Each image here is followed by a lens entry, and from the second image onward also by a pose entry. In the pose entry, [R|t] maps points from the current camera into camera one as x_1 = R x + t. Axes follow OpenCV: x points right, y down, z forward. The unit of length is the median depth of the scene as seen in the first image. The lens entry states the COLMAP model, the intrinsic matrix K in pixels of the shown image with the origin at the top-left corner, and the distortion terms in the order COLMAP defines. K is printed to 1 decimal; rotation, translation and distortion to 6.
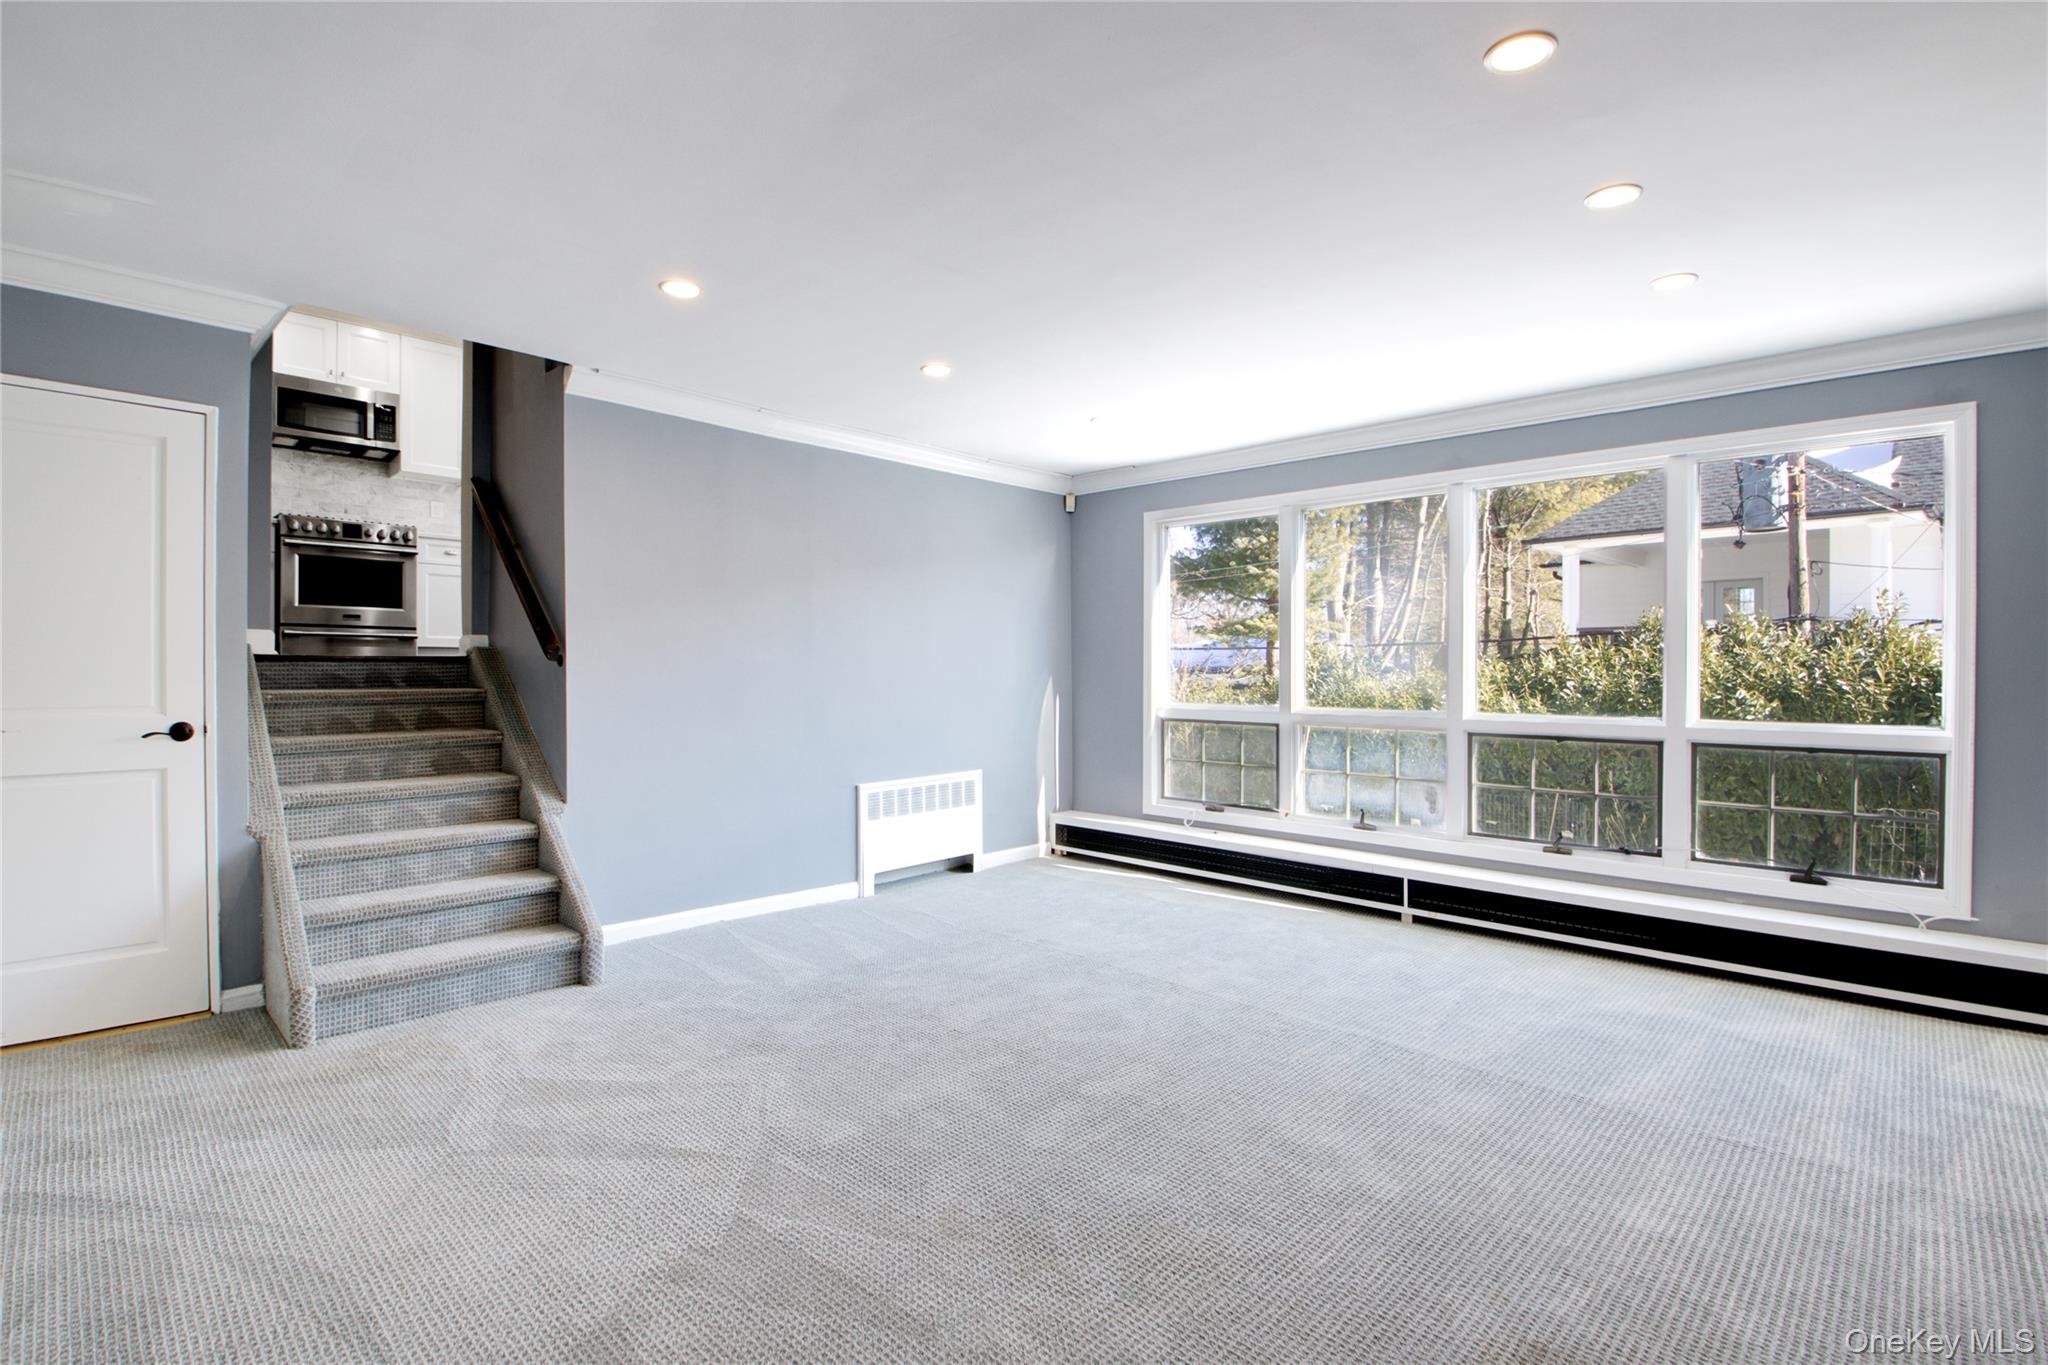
lens RADIAL K [[938.6, 0, 1024.0], [0, 938.6, 682.5], [0, 0, 1]] dist [0.081332, -0.054668]
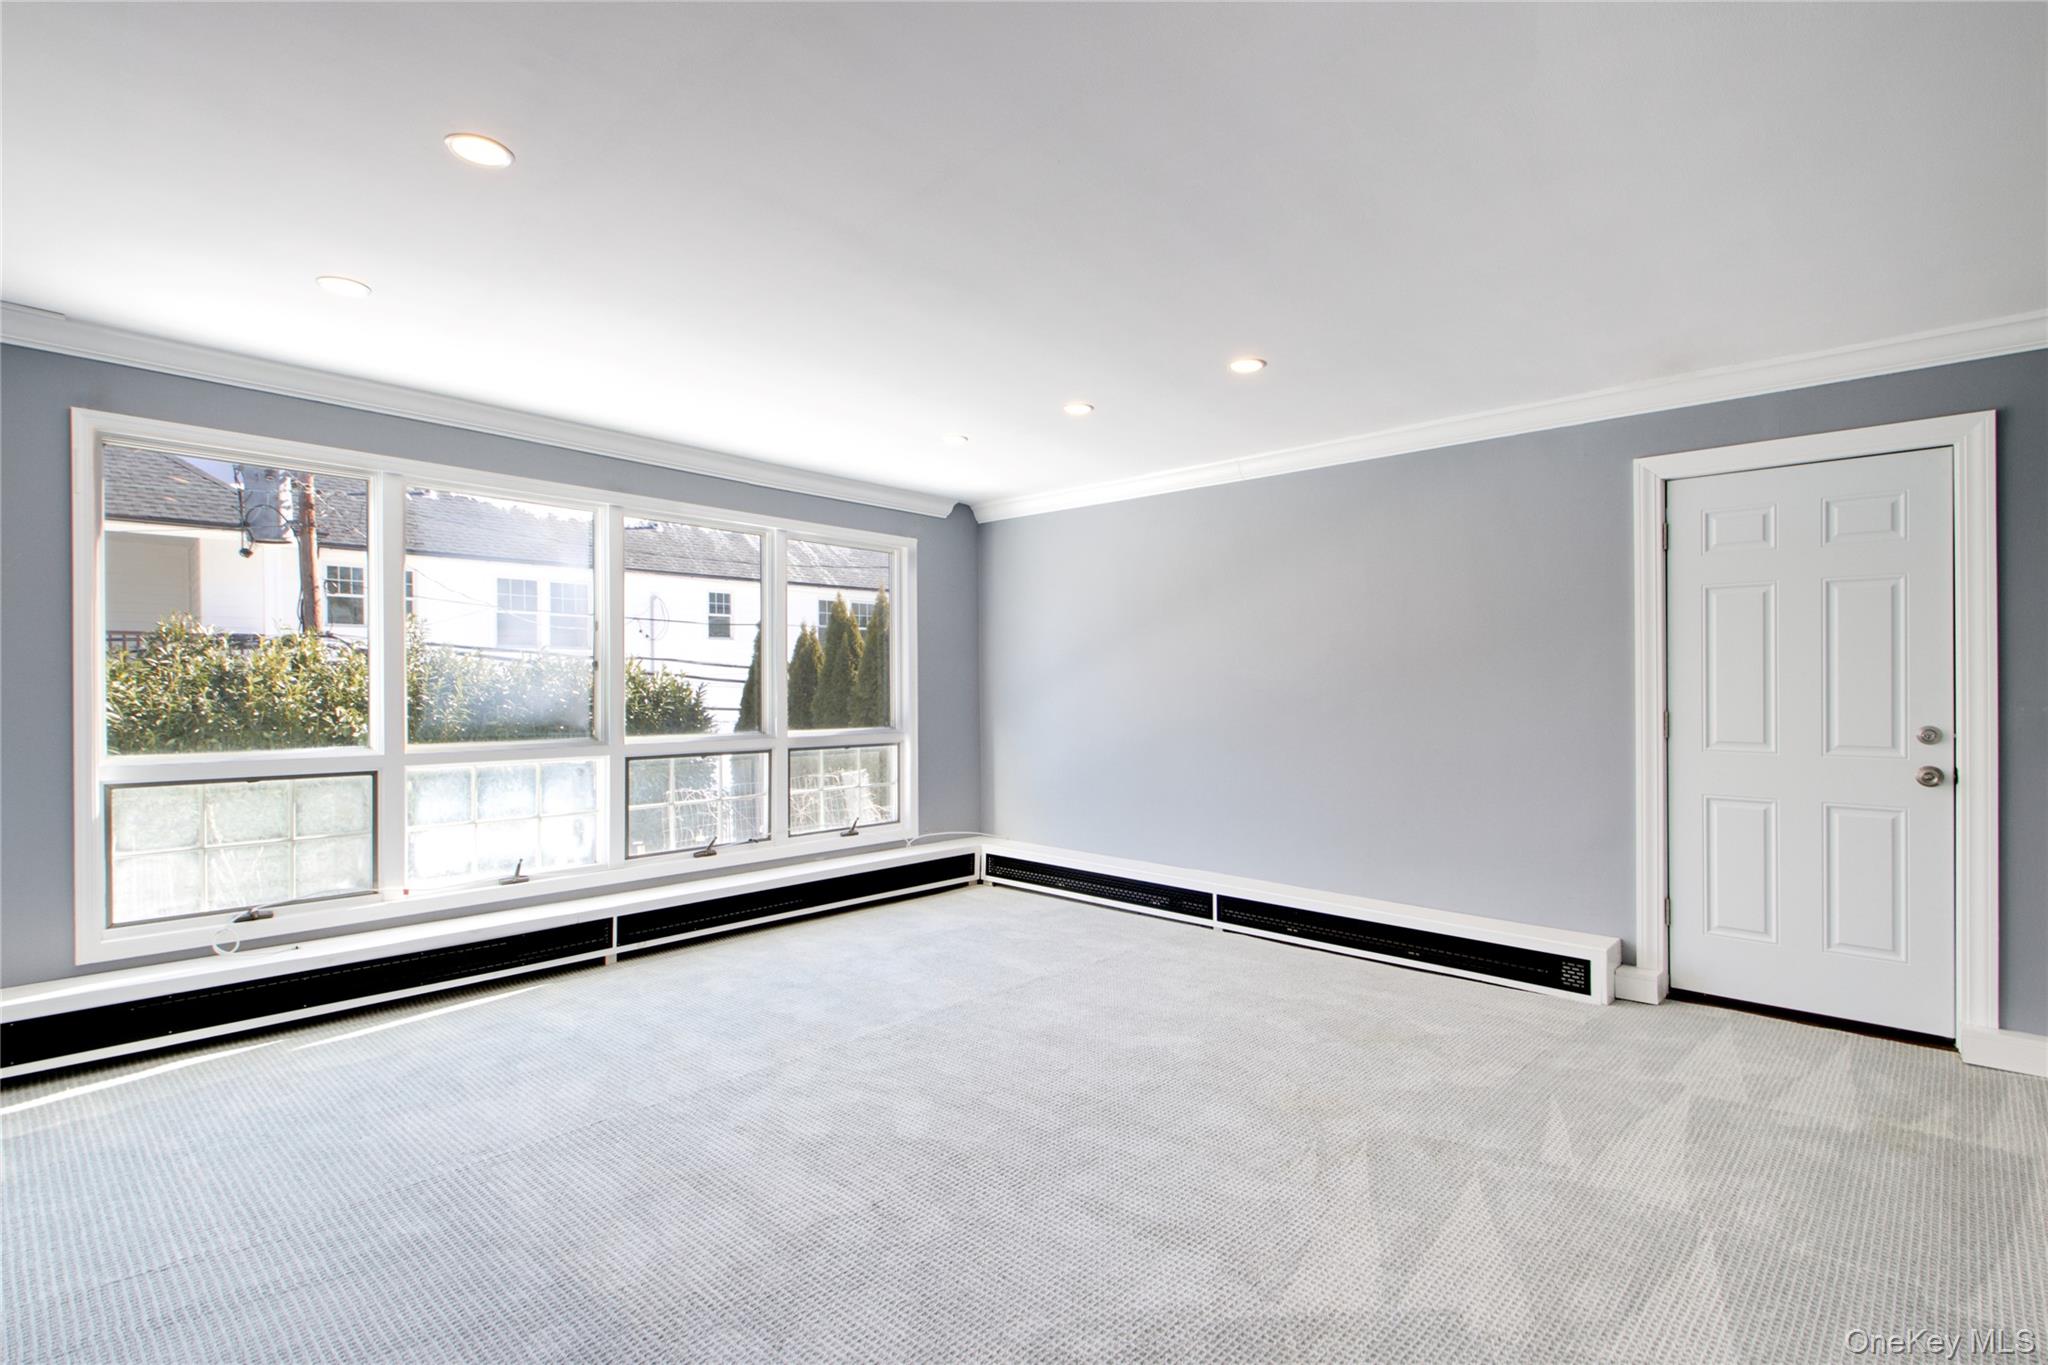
lens RADIAL K [[938.6, 0, 1024.0], [0, 938.6, 682.5], [0, 0, 1]] dist [0.081332, -0.054668]
pose [[0.015693, 0.001303, 0.999876, -0.541999], [0.006222, 0.999980, -0.001401, -0.023125], [-0.999857, 0.006243, 0.015685, 0.579435]]
